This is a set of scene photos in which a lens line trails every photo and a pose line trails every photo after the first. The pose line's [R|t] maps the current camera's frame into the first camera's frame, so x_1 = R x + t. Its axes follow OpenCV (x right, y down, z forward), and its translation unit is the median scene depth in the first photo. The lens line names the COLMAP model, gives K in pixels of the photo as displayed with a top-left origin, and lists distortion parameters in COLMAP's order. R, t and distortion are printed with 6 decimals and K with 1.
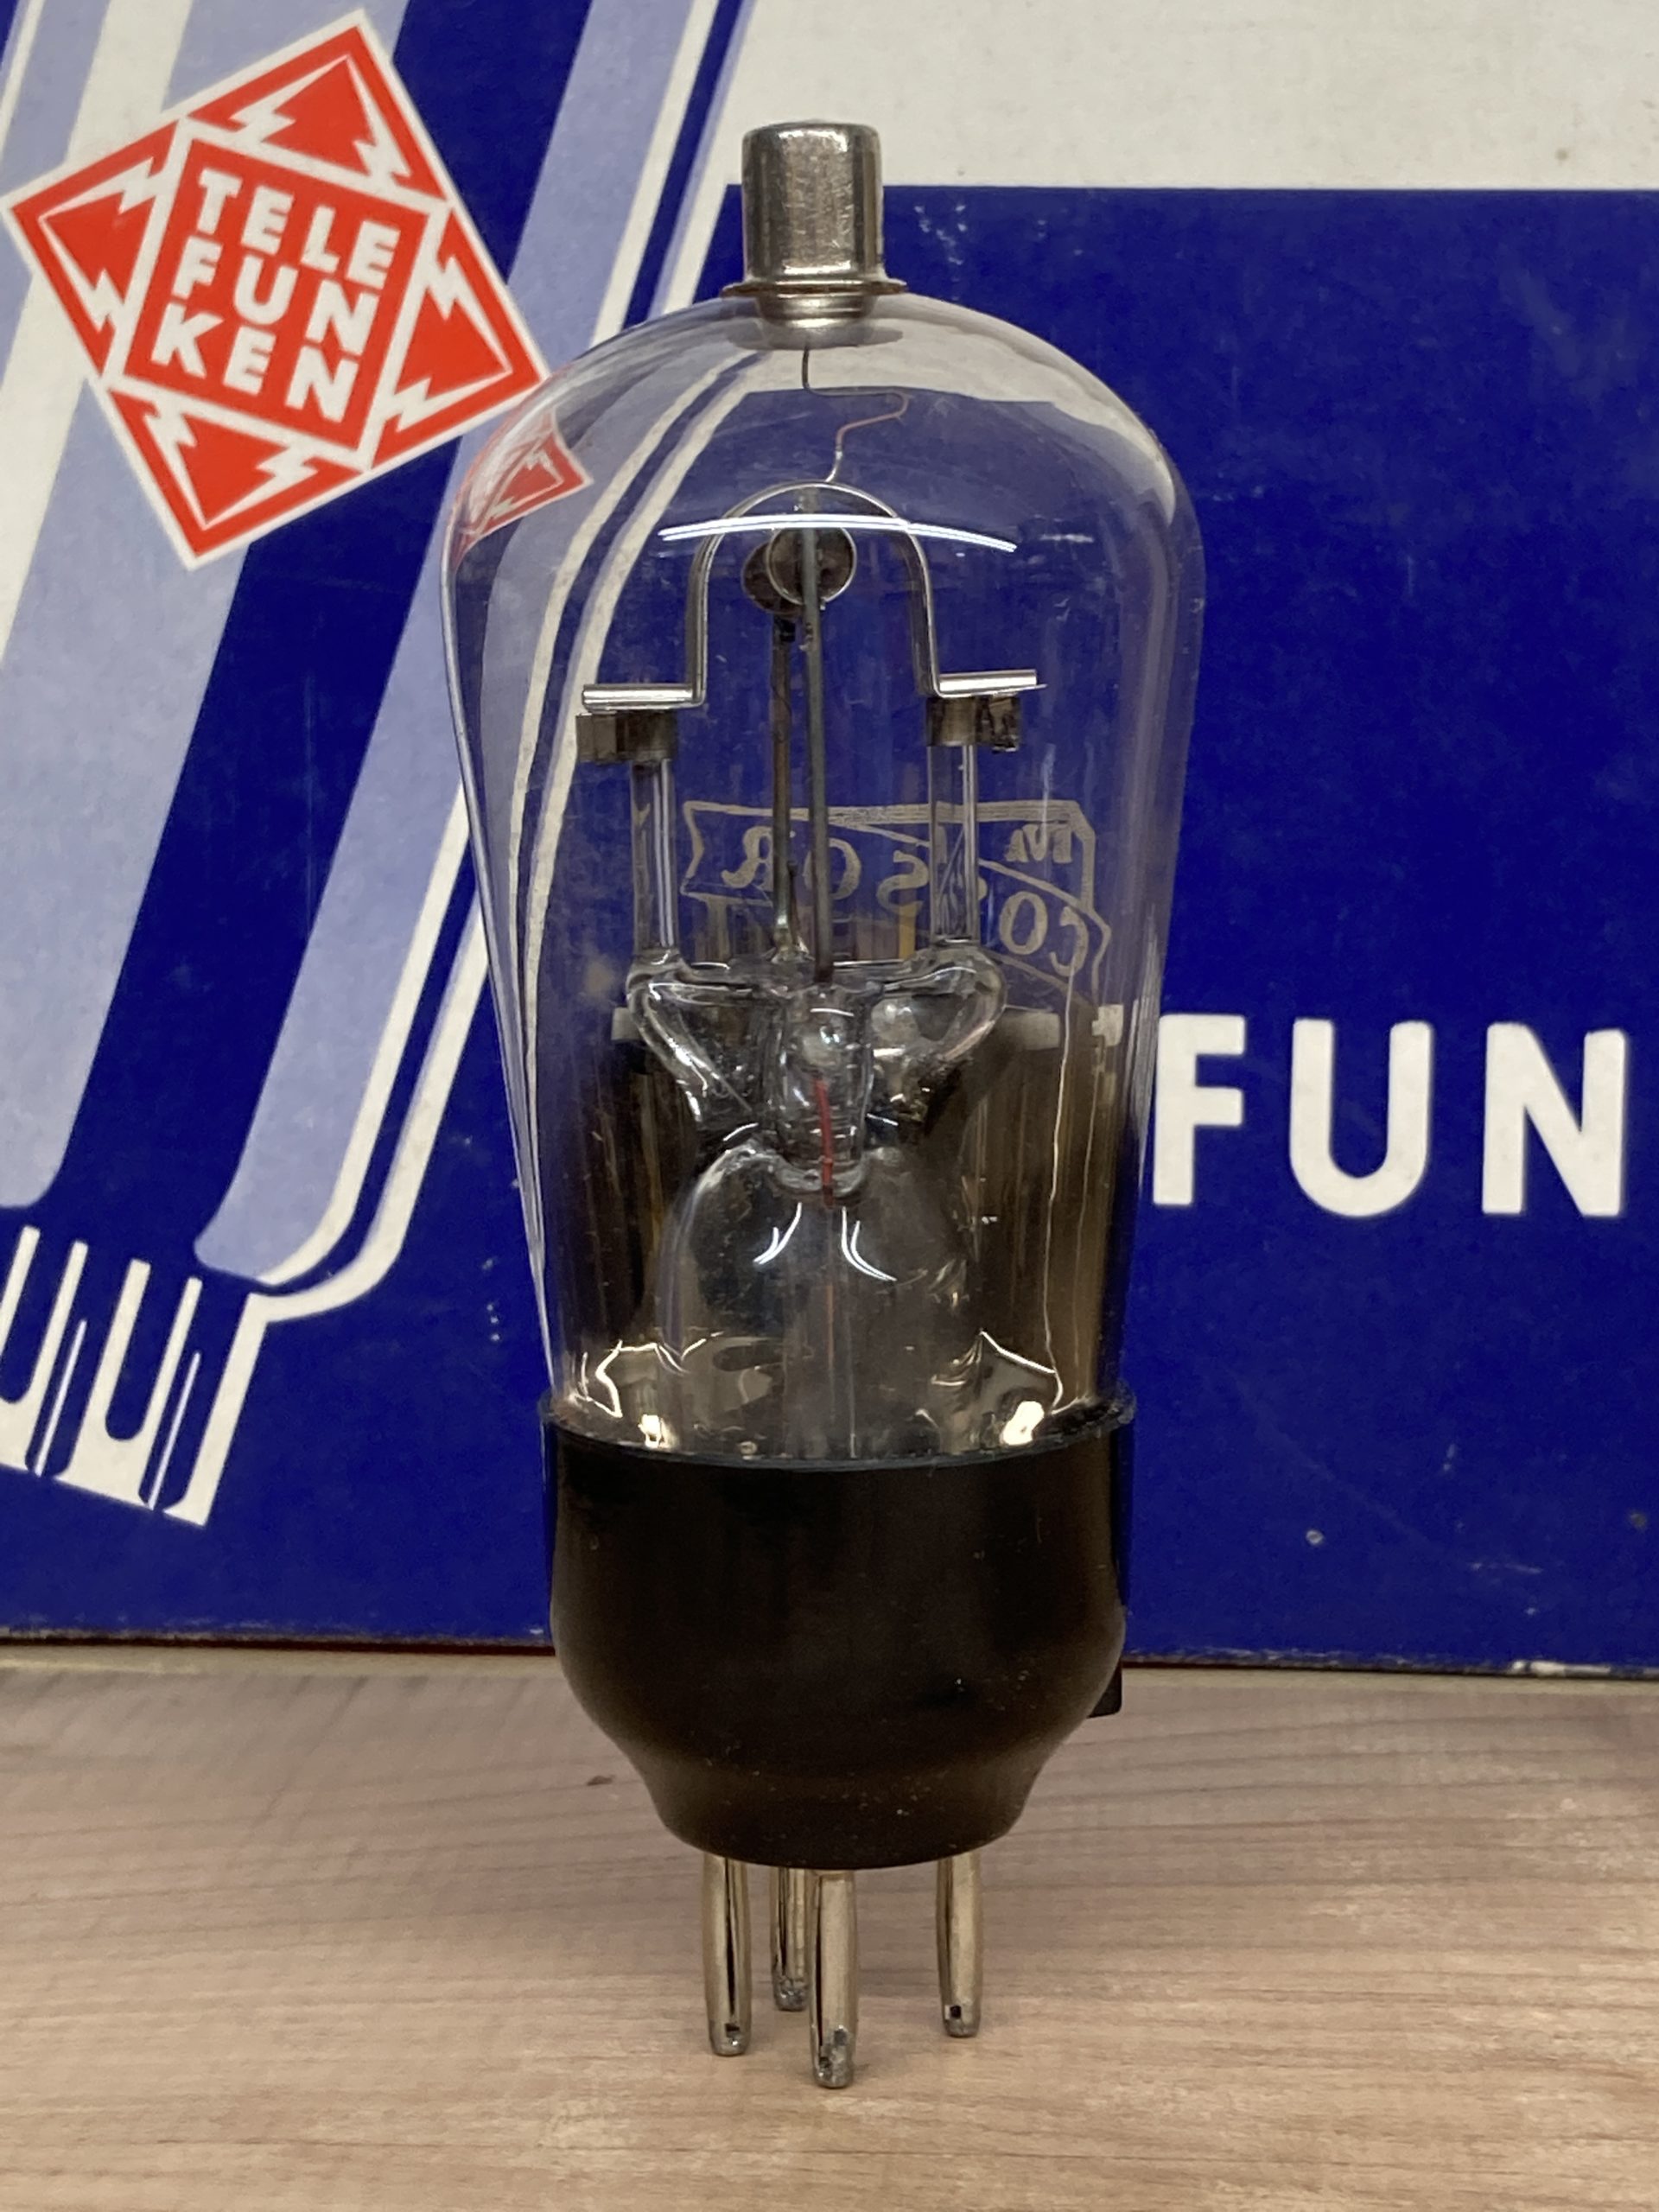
lens RADIAL K [[4609.4, 0, 816.0], [0, 4609.4, 1130.5], [0, 0, 1]] dist [0.070170, 0.223210]
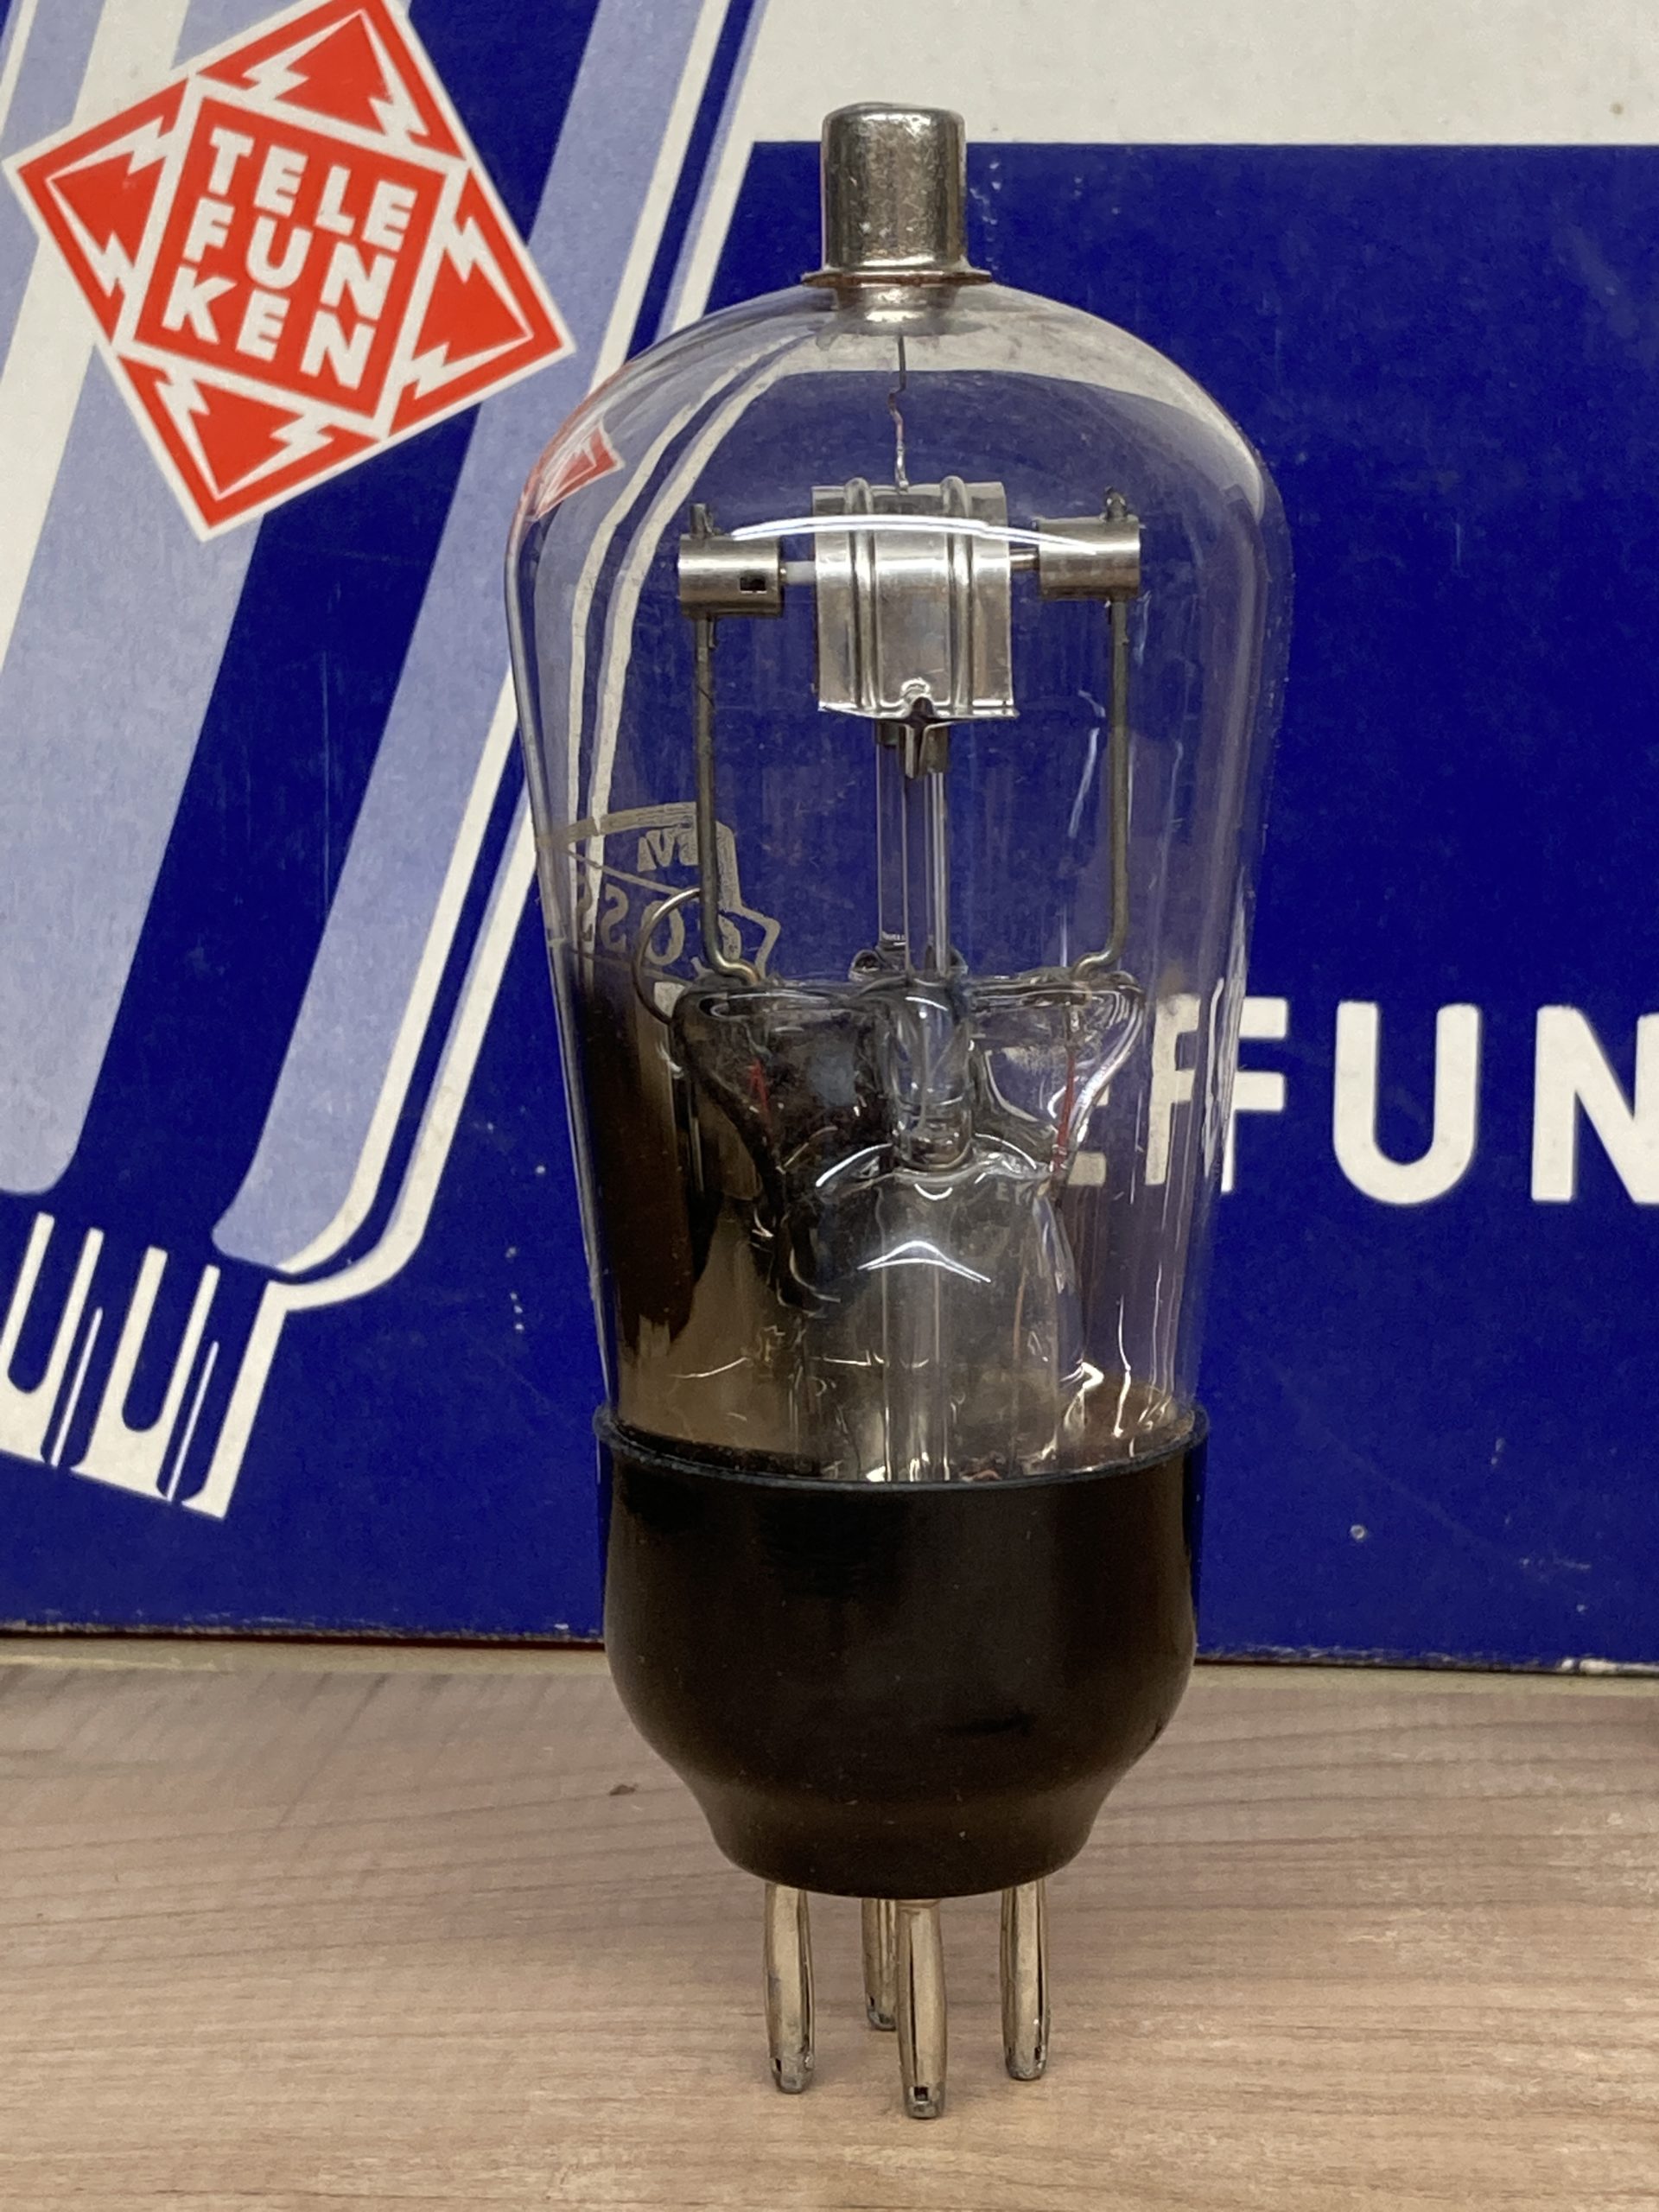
lens RADIAL K [[4609.4, 0, 816.0], [0, 4609.4, 1130.5], [0, 0, 1]] dist [0.070170, 0.223210]
pose [[0.999890, -0.000937, -0.014770, 0.008018], [0.001269, 0.999747, 0.022465, -0.019064], [0.014745, -0.022482, 0.999639, 0.025534]]
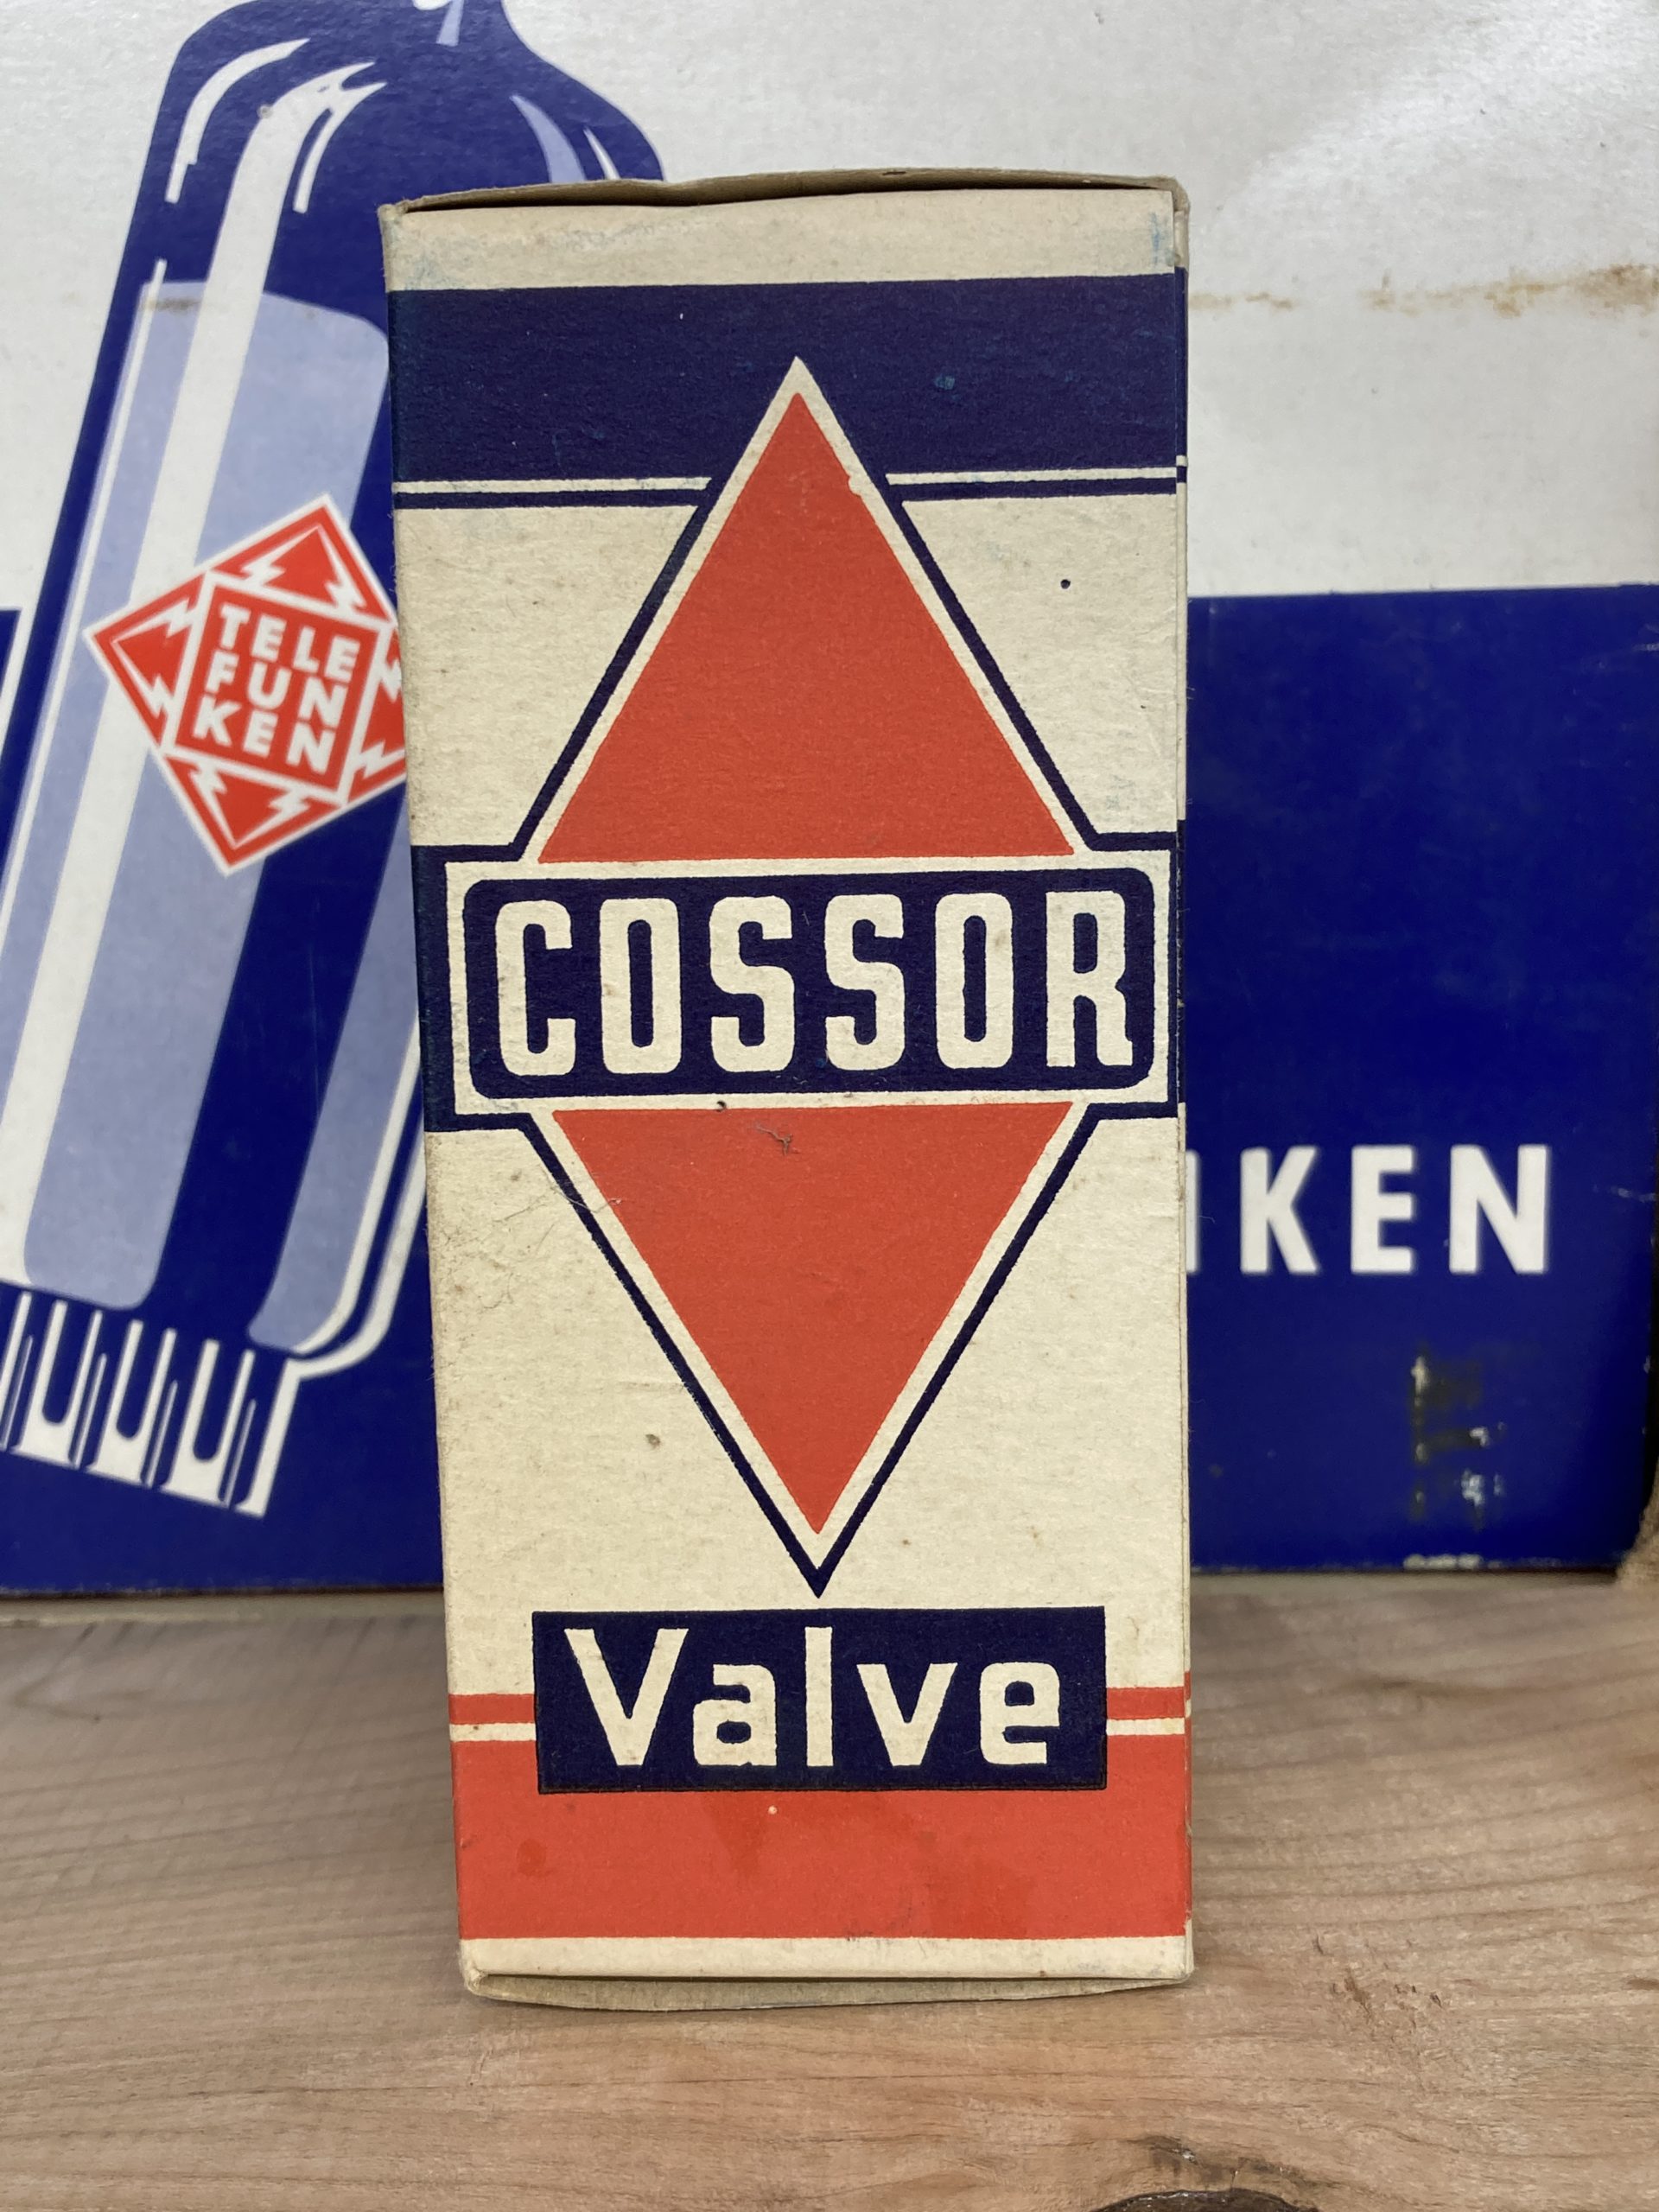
lens RADIAL K [[2529.9, 0, 829.5], [0, 2529.9, 1106.0], [0, 0, 1]] dist [0.011577, 0.004034]
pose [[0.998027, -0.035301, 0.051922, 0.012311], [0.034349, 0.999227, 0.019102, -0.057498], [-0.052557, -0.017281, 0.998468, 0.184855]]
